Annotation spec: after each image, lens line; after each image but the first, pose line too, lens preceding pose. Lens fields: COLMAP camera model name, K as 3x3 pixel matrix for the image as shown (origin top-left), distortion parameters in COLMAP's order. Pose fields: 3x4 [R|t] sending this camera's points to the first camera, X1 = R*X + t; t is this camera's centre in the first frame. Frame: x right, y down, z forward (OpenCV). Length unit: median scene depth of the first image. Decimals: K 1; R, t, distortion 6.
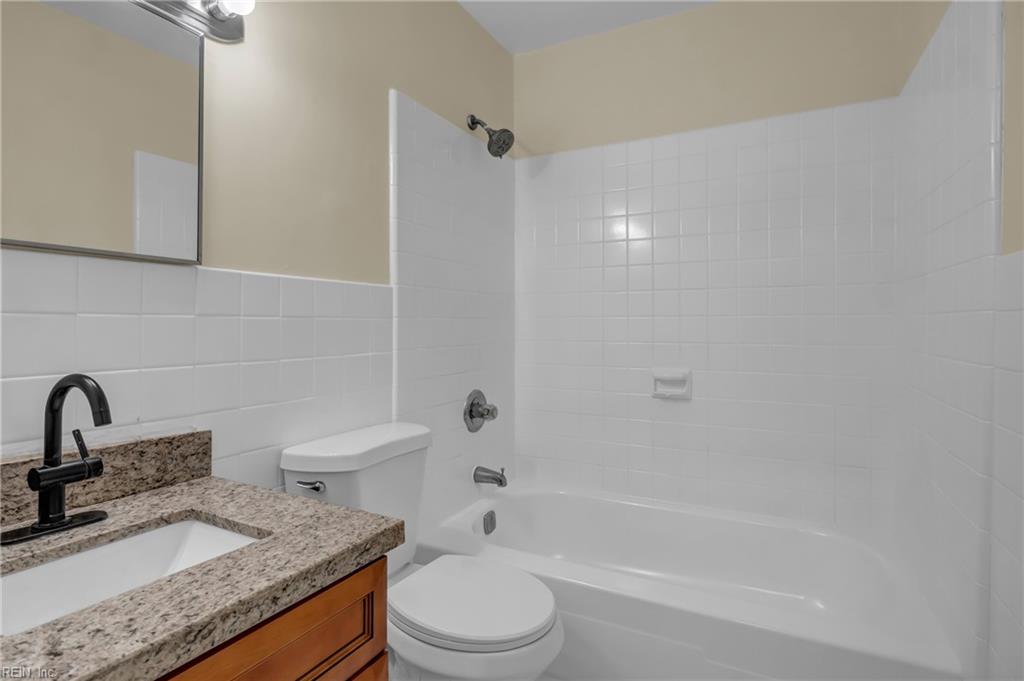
lens RADIAL K [[527.8, 0, 512.4], [0, 527.8, 333.6], [0, 0, 1]] dist [0.003725, -0.000082]
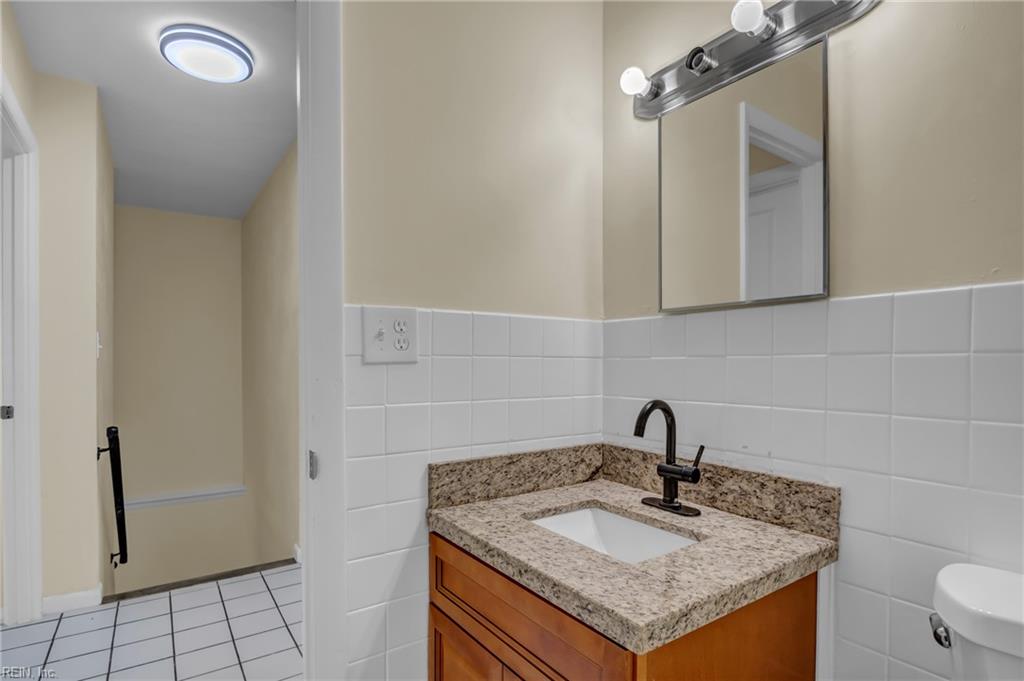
lens RADIAL K [[527.8, 0, 519.3], [0, 527.8, 367.4], [0, 0, 1]] dist [0.003725, -0.000082]
pose [[-0.459840, 0.000688, -0.888001, 0.536135], [-0.016666, 0.999817, 0.009405, -0.015275], [0.887845, 0.019124, -0.459745, 1.185202]]
